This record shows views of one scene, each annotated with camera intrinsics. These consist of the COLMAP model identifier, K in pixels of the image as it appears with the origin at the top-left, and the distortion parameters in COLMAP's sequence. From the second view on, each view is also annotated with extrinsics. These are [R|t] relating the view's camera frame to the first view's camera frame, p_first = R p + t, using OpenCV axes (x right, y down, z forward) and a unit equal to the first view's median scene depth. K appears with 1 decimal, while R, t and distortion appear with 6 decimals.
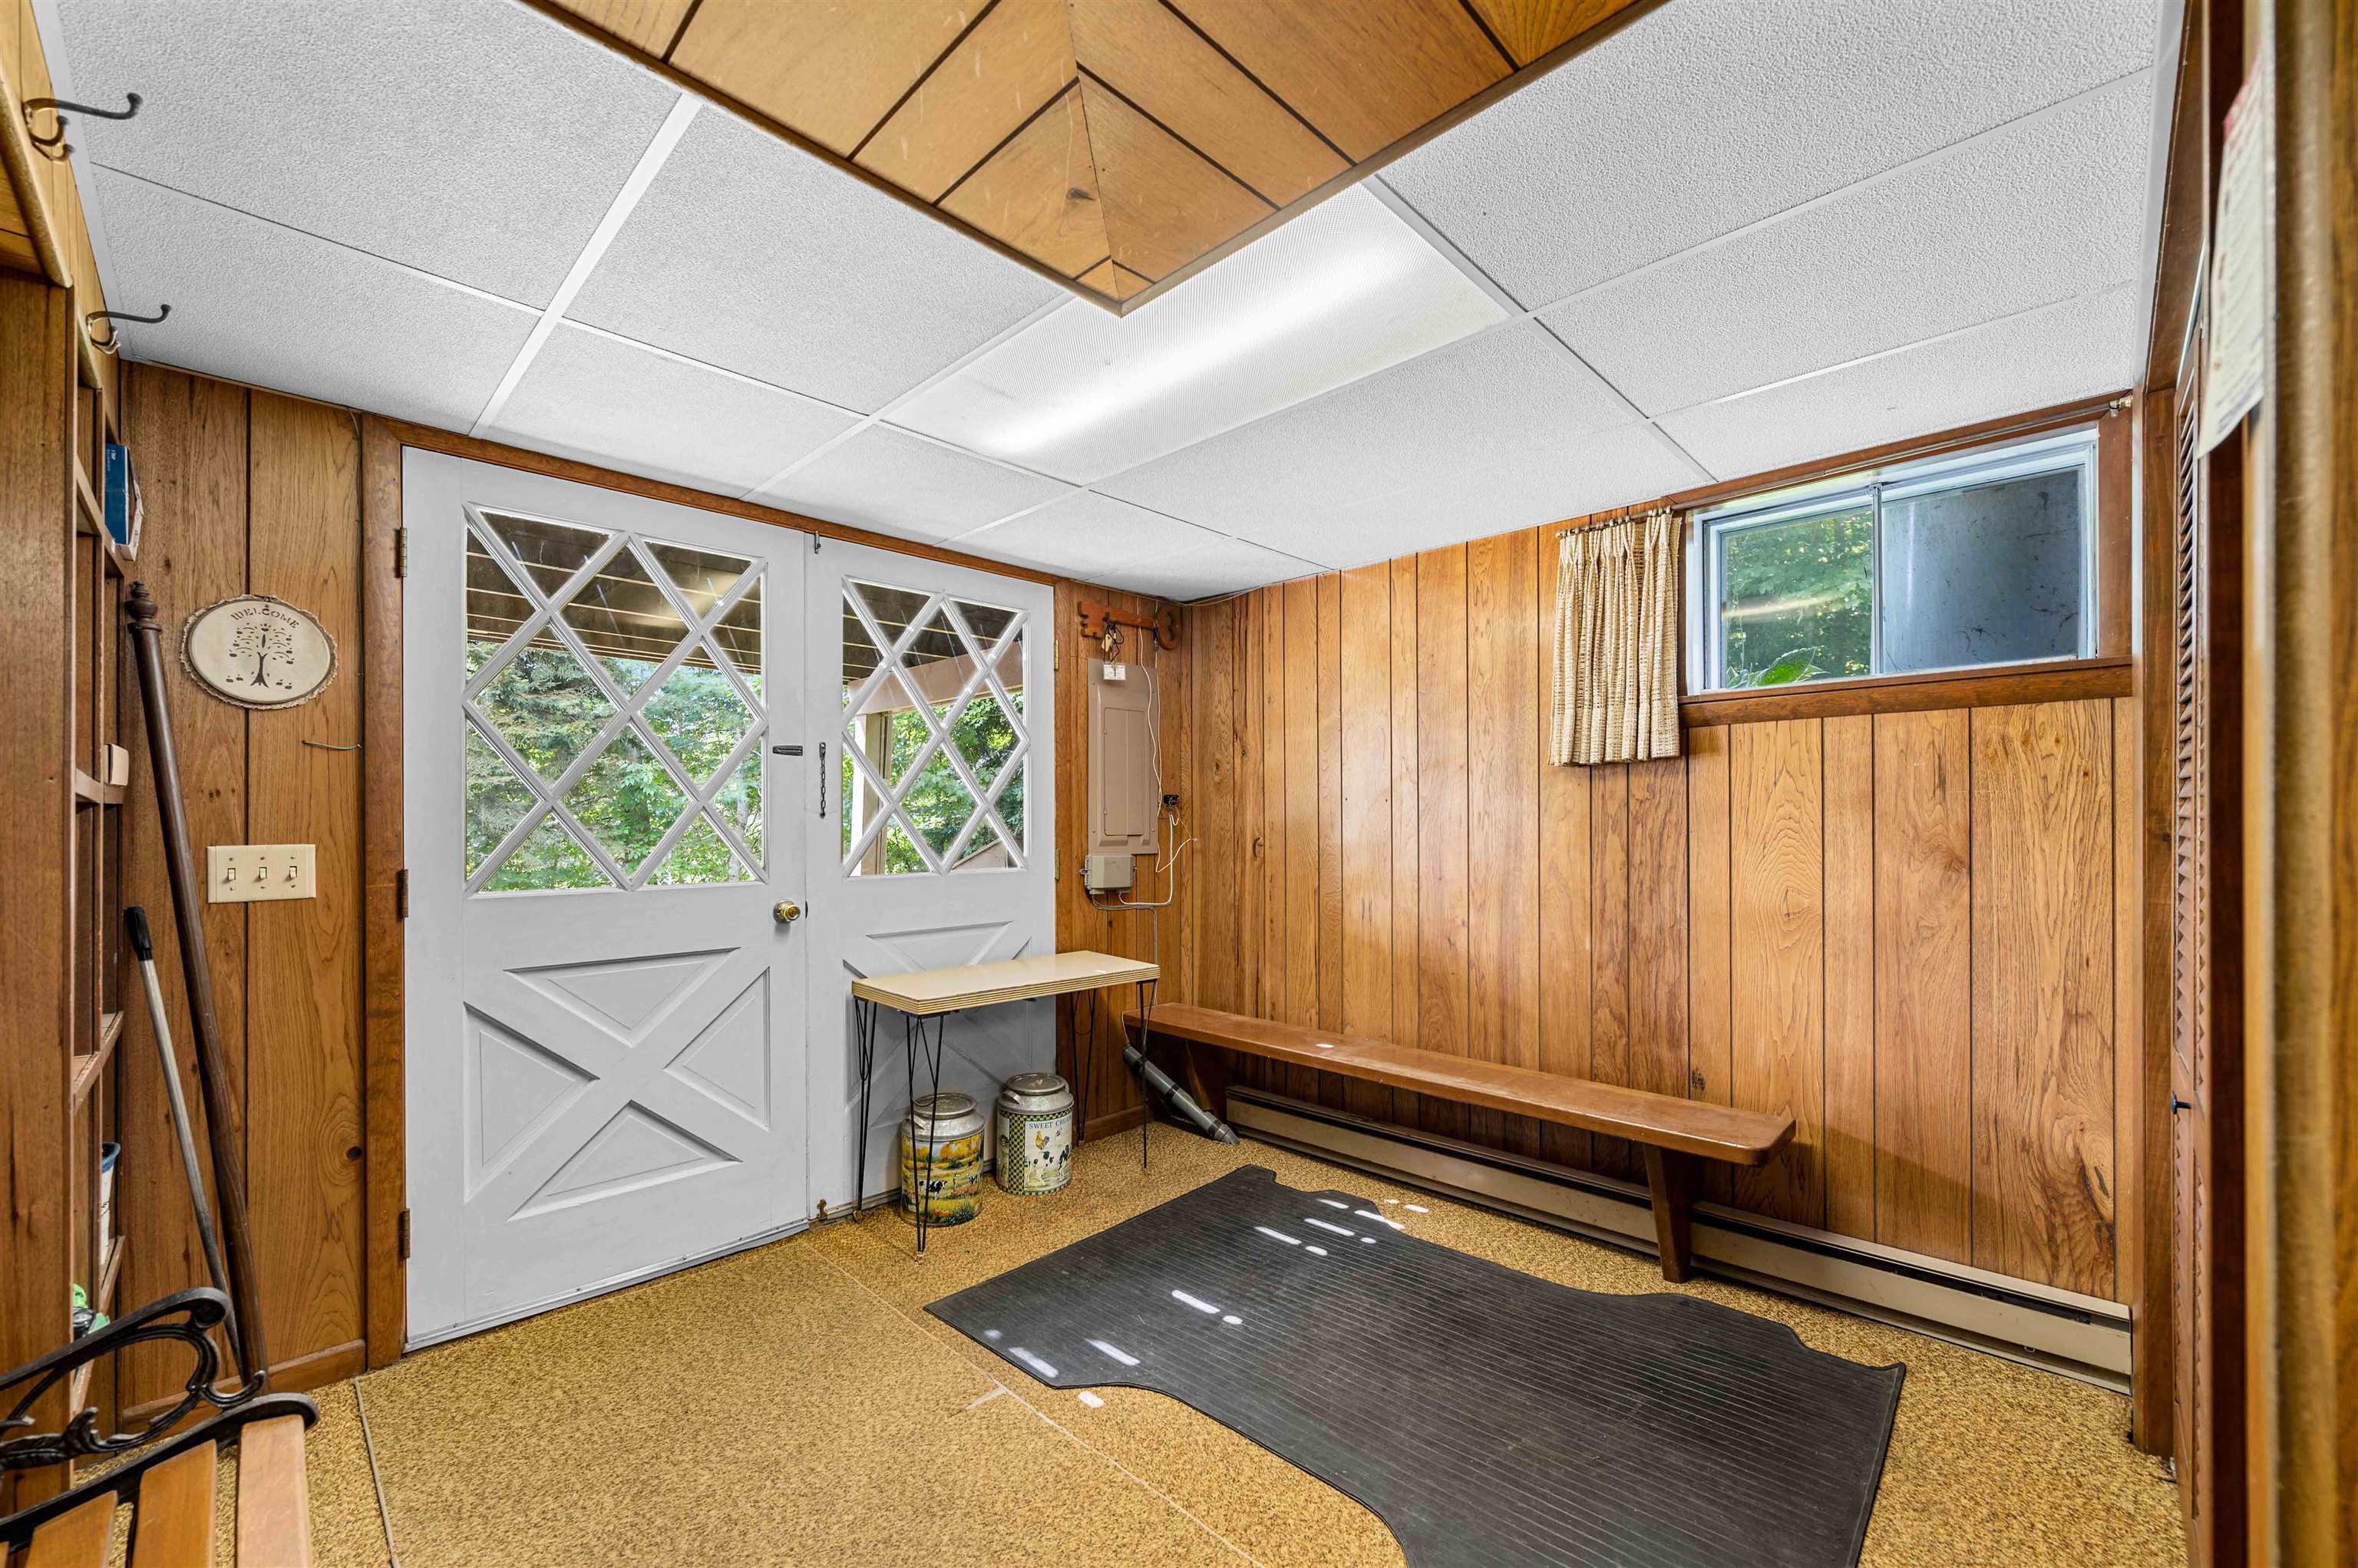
lens RADIAL K [[938.9, 0, 1181.5], [0, 938.9, 823.8], [0, 0, 1]] dist [-0.003060, 0.000263]
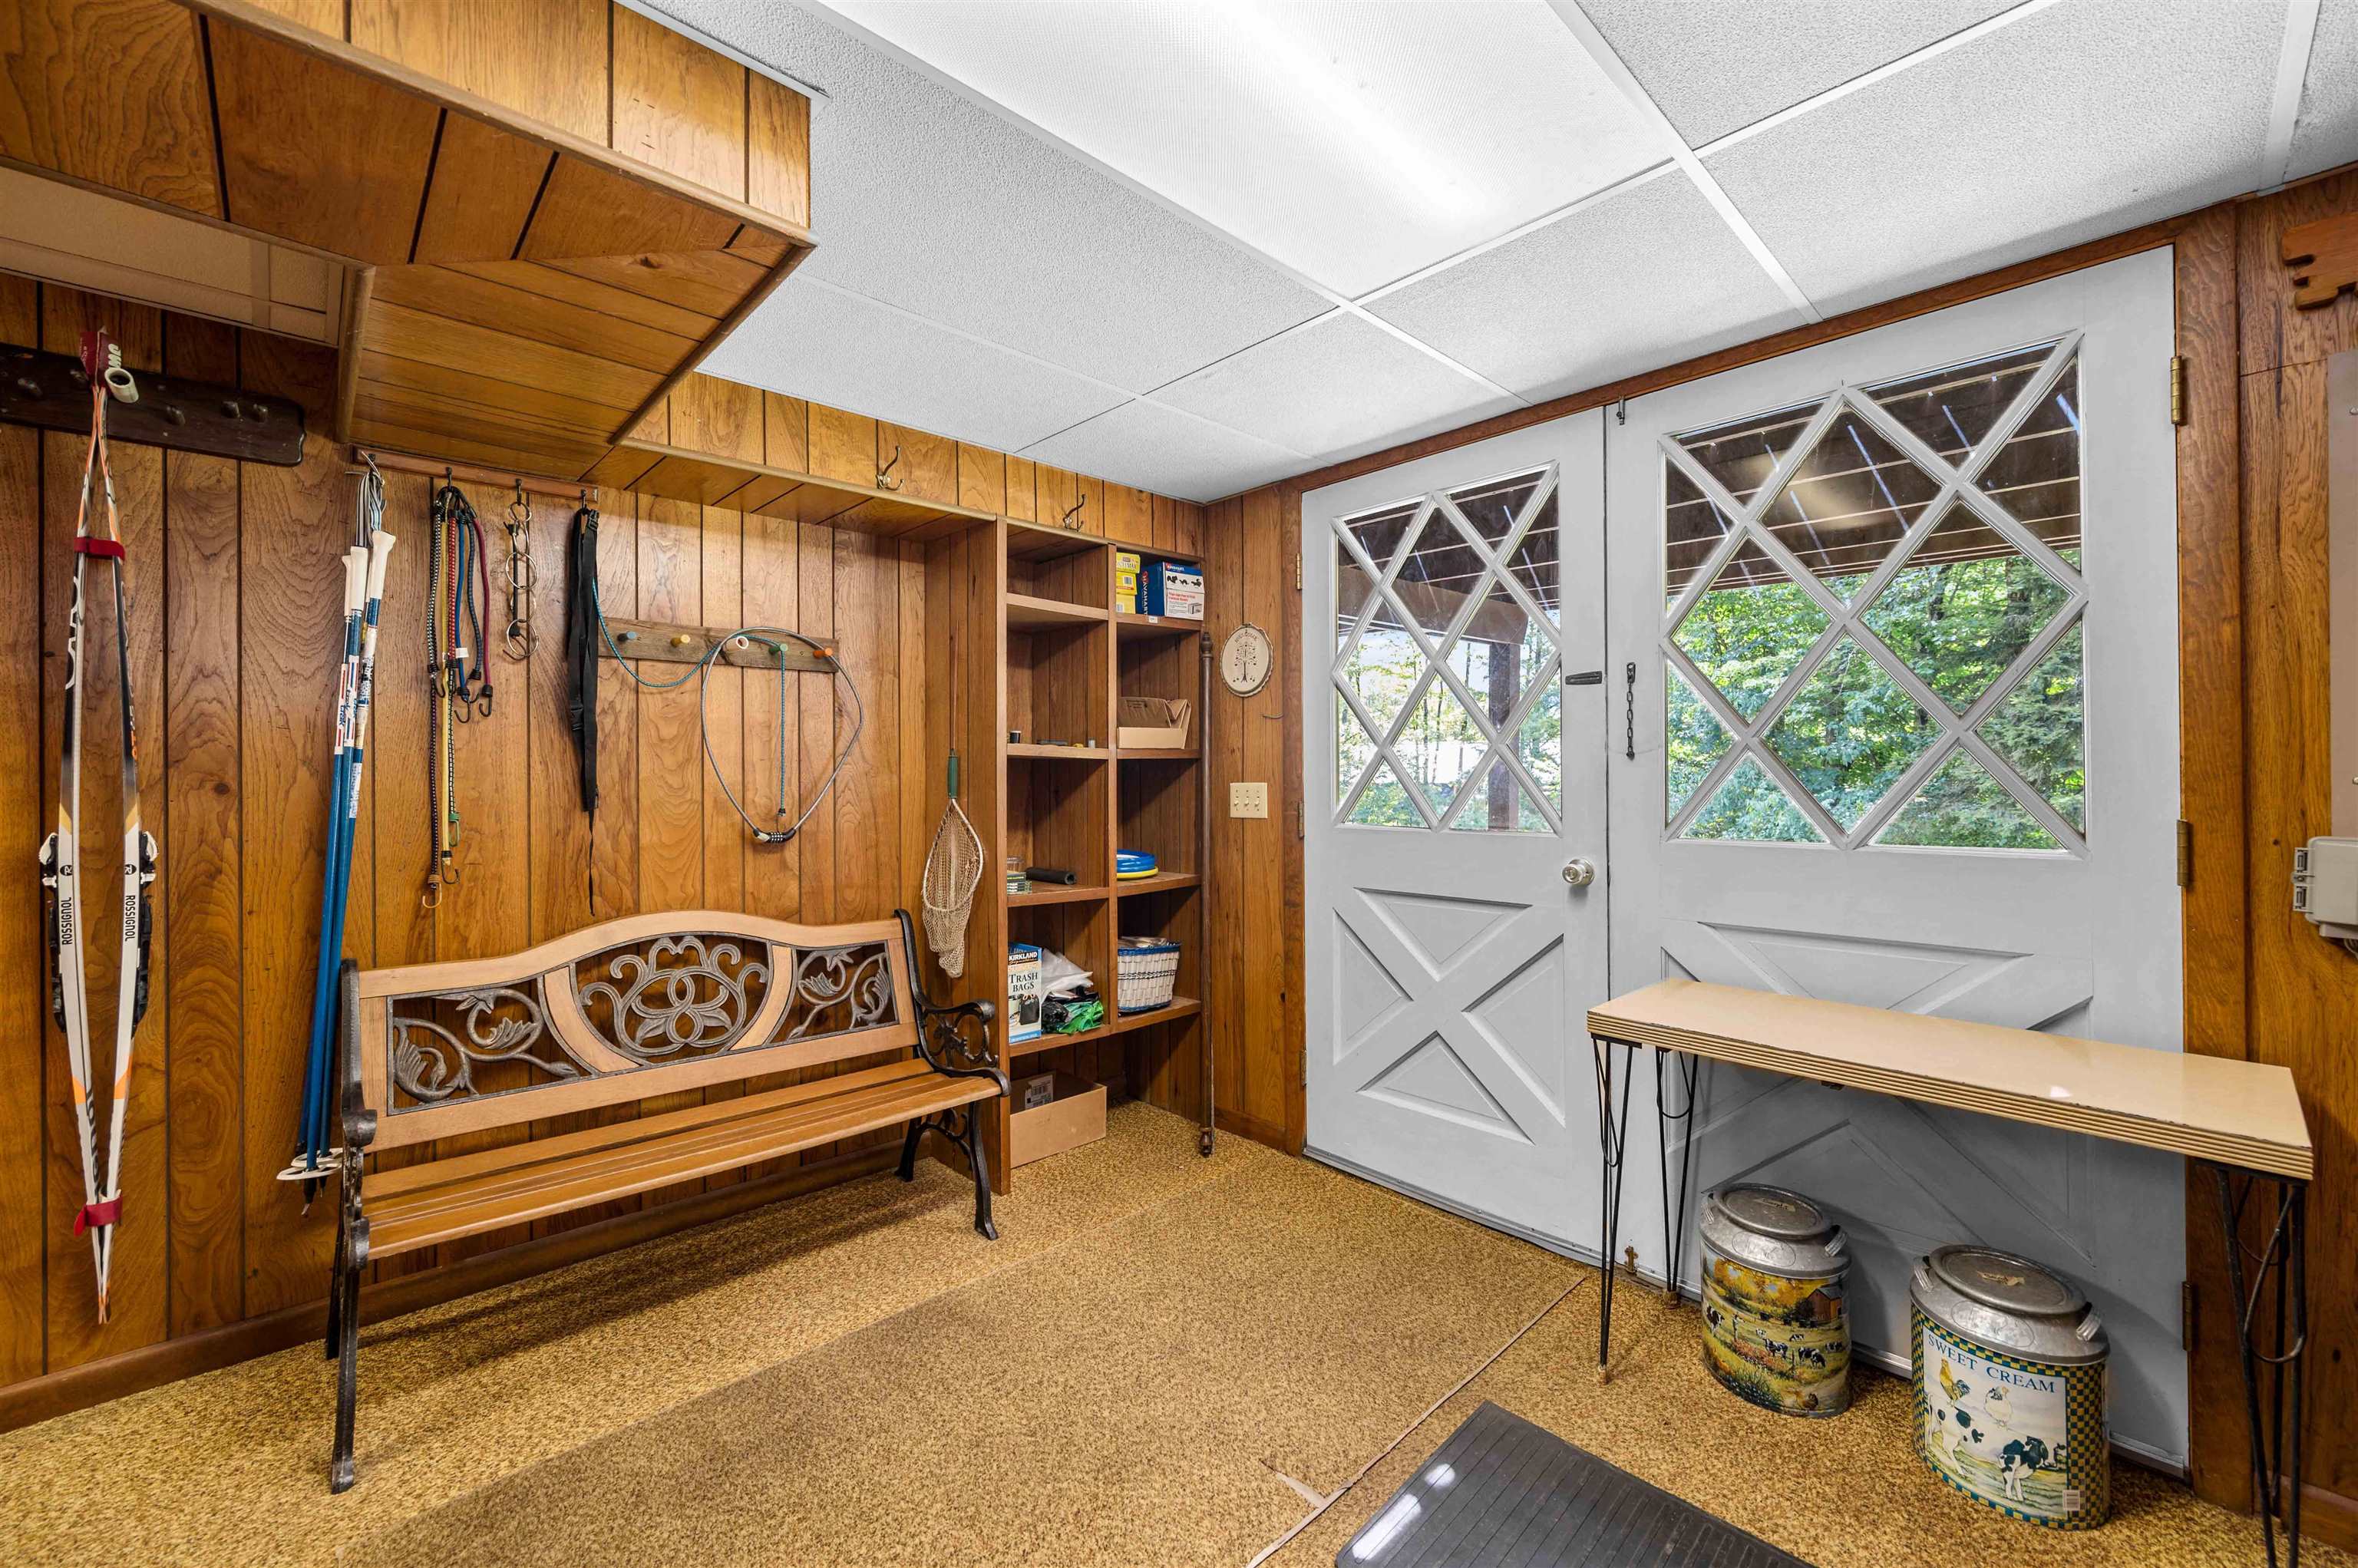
lens RADIAL K [[938.9, 0, 1179.2], [0, 938.9, 776.9], [0, 0, 1]] dist [-0.003060, 0.000263]
pose [[-0.042797, 0.005313, -0.999070, 0.461644], [0.003690, 0.999980, 0.005160, 0.002763], [0.999077, -0.003466, -0.042816, 0.732841]]
